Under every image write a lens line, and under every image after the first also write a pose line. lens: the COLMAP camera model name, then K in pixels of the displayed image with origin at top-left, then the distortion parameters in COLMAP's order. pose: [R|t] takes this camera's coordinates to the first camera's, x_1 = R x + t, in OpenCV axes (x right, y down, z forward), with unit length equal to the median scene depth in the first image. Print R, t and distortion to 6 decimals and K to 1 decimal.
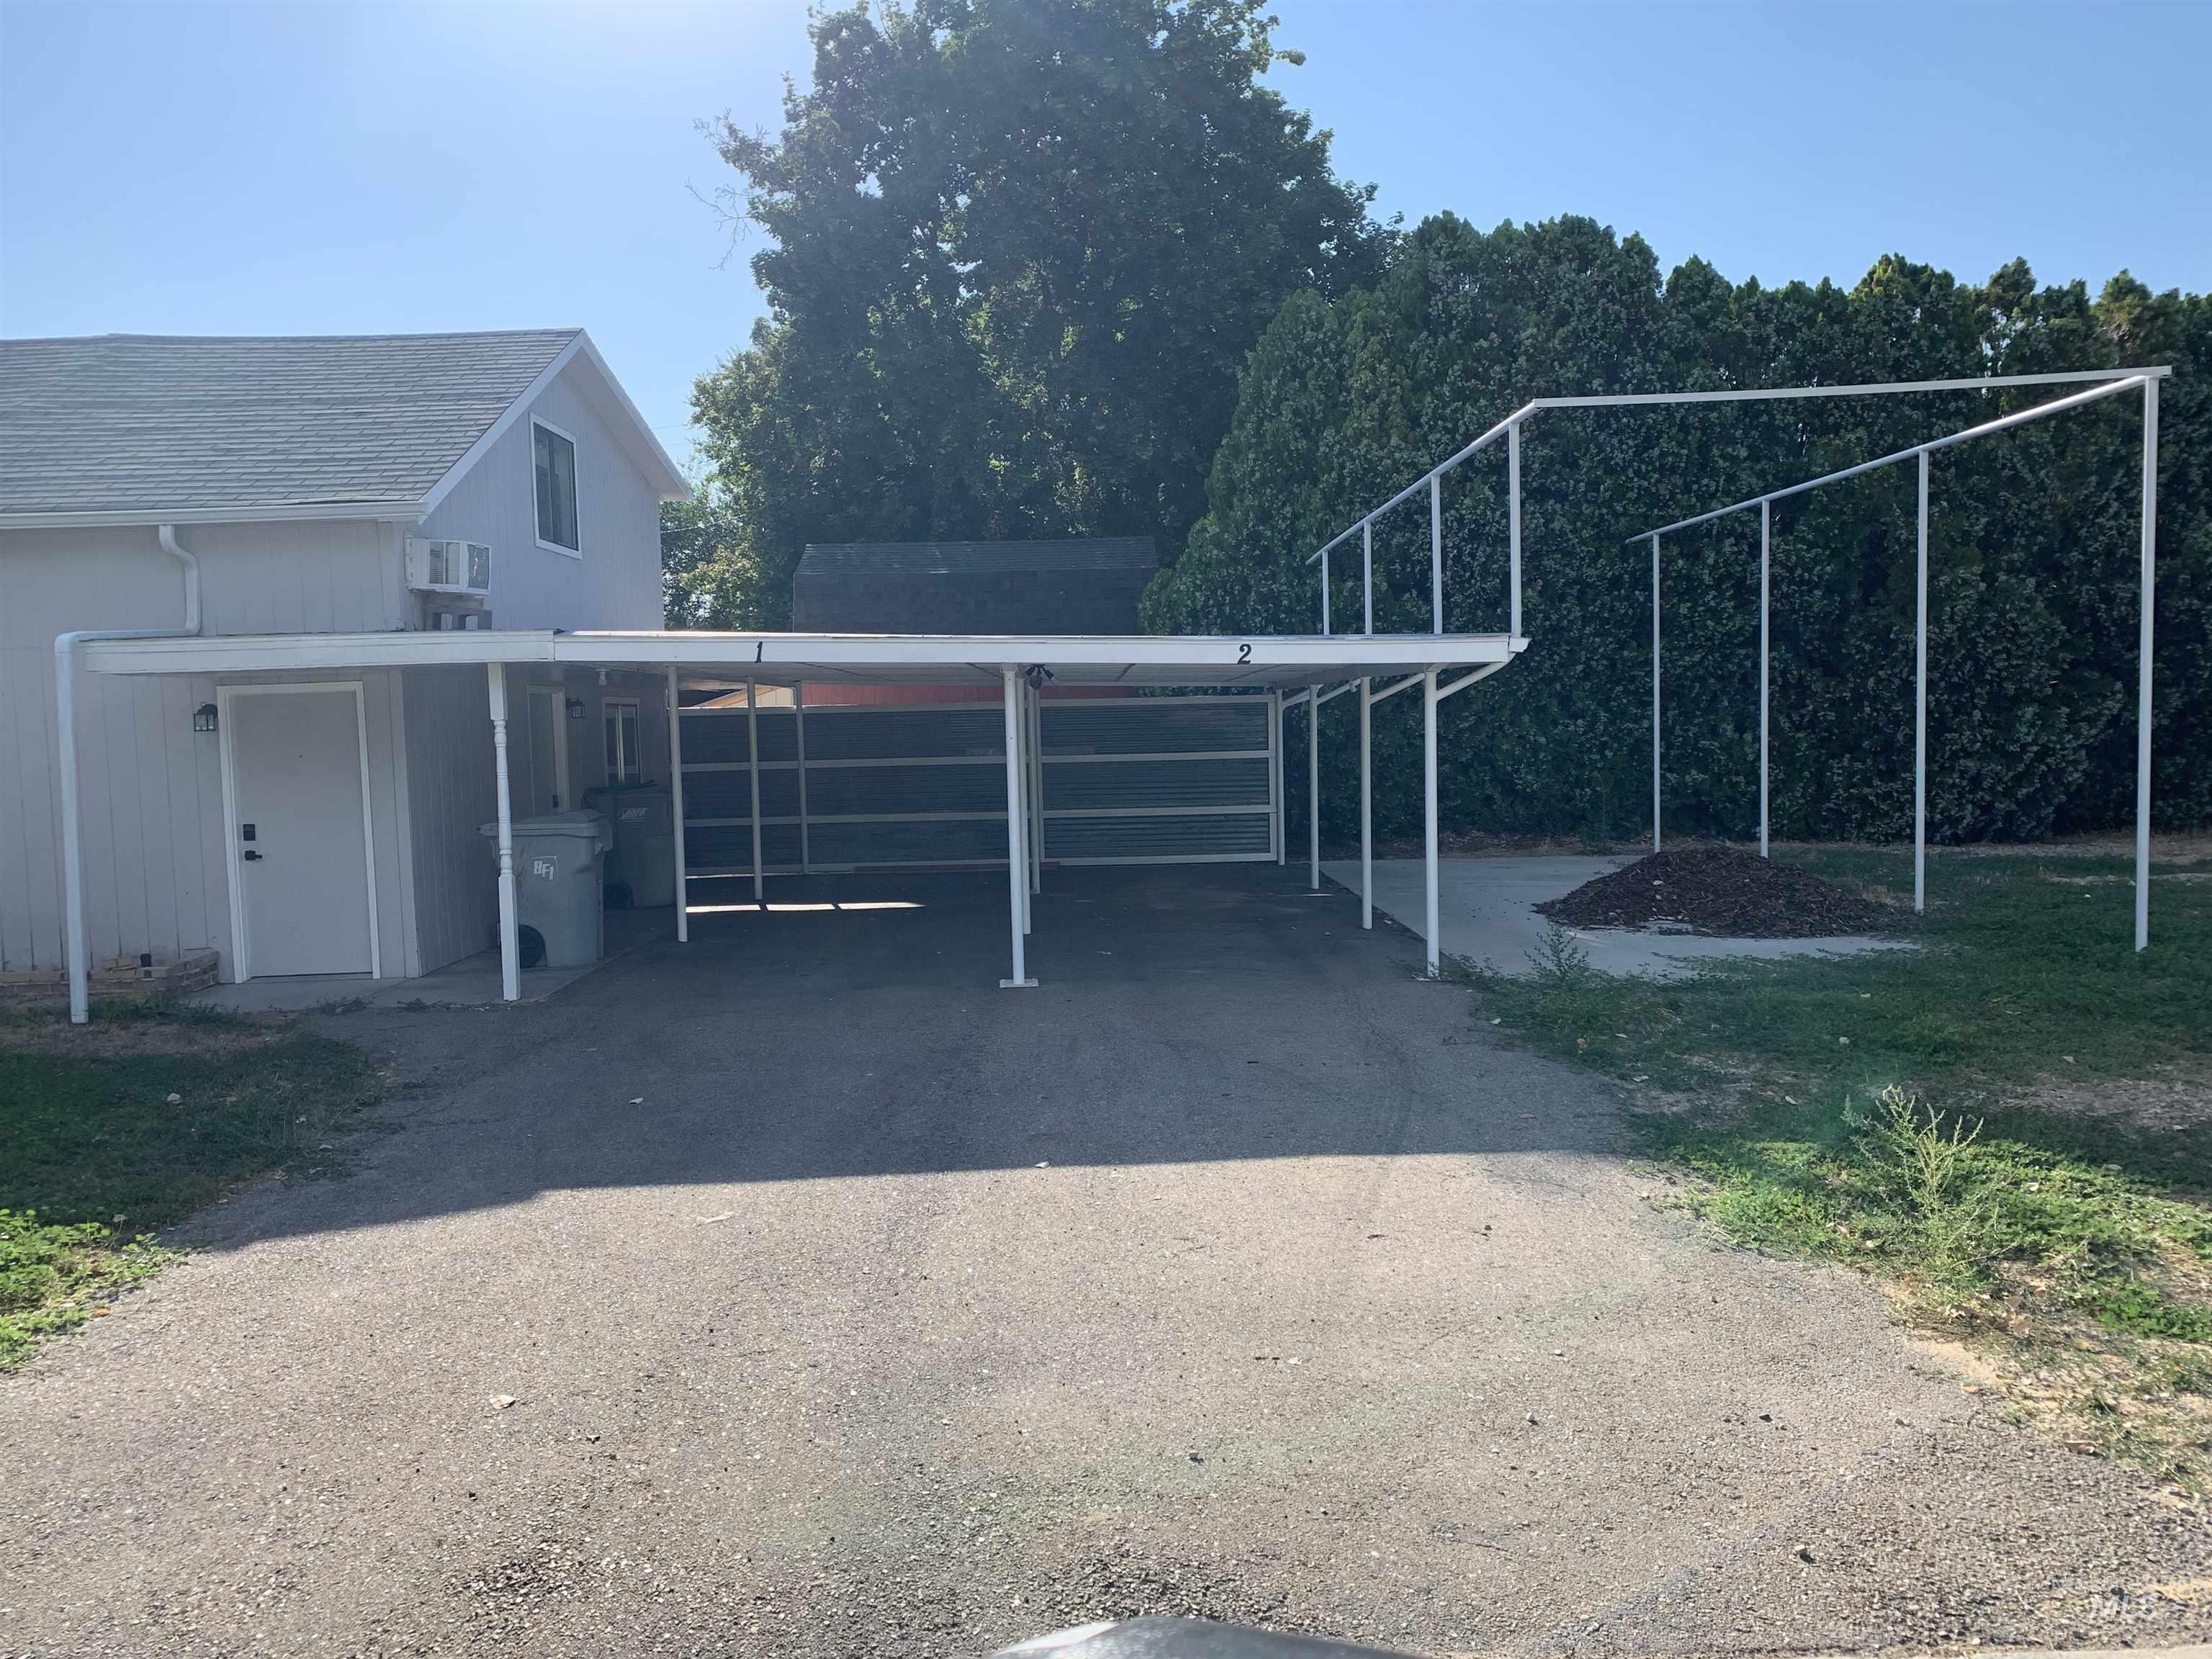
lens RADIAL K [[1709.7, 0, 1106.0], [0, 1709.7, 829.5], [0, 0, 1]] dist [0.047132, -0.003870]
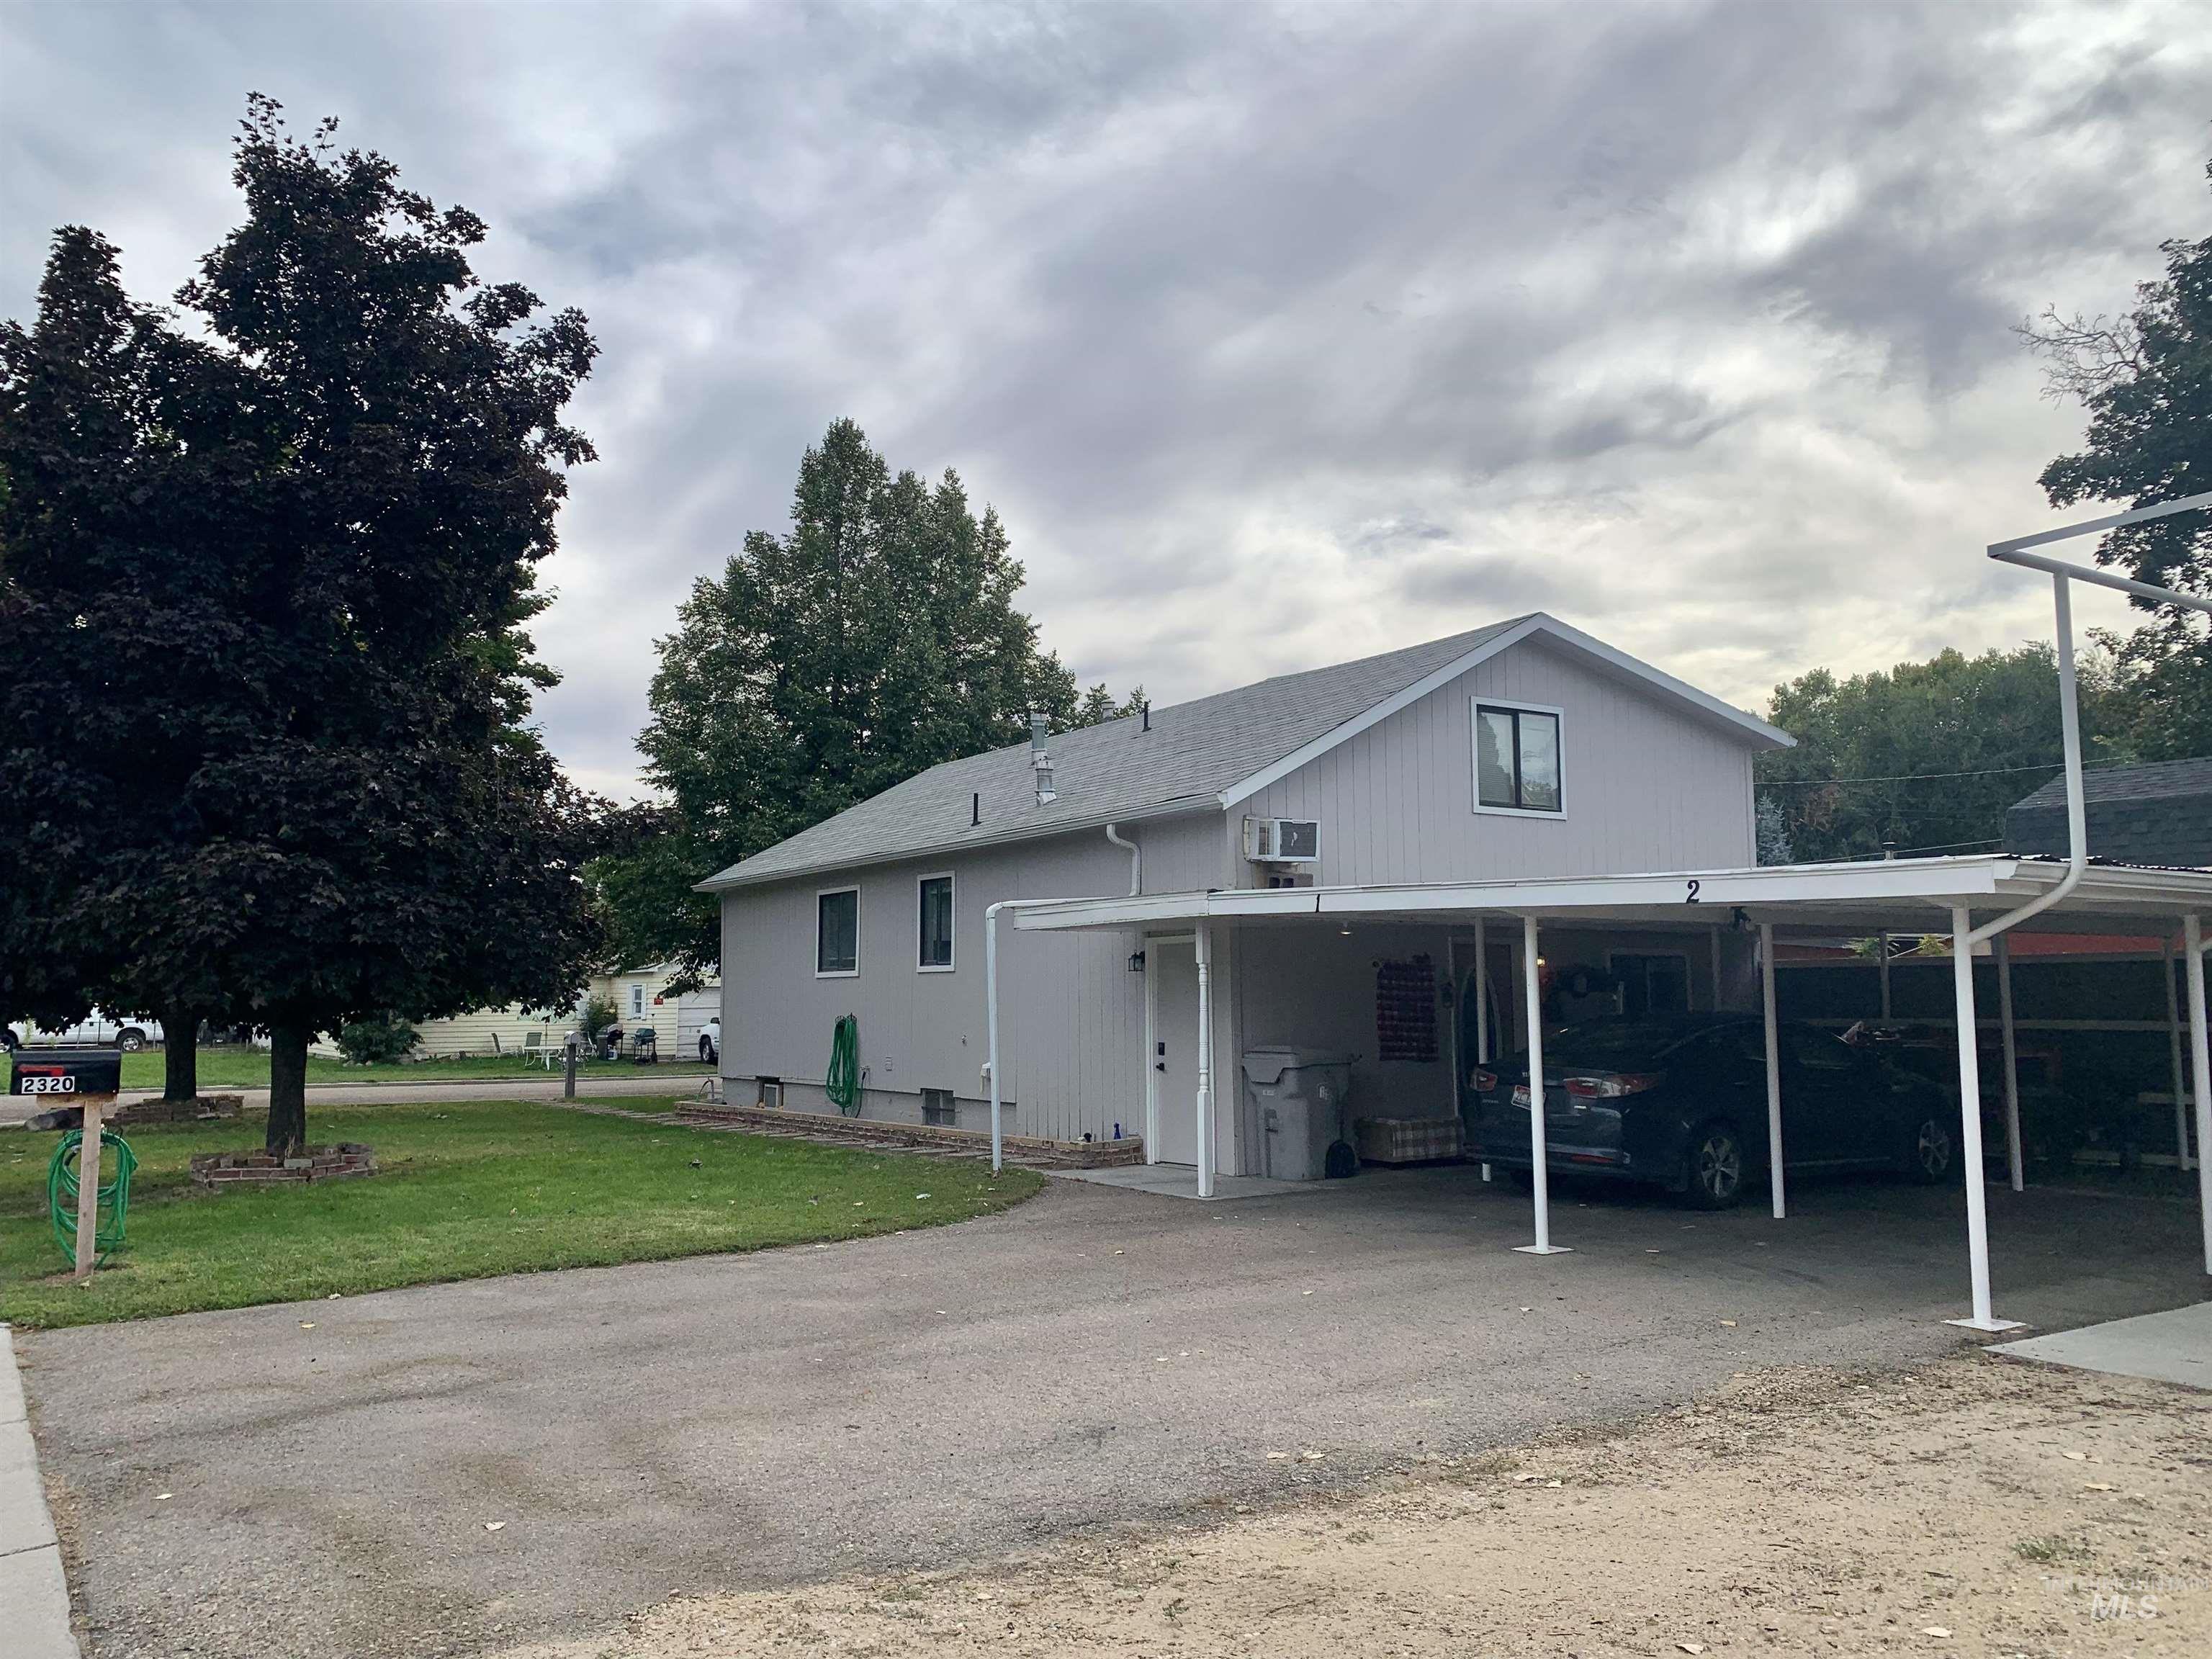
lens RADIAL K [[1709.7, 0, 1106.0], [0, 1709.7, 829.5], [0, 0, 1]] dist [0.047132, -0.003870]
pose [[0.512869, -0.061030, -0.856295, 0.612524], [-0.066357, 0.991667, -0.110423, -0.017343], [0.855898, 0.113454, 0.504545, 0.285091]]
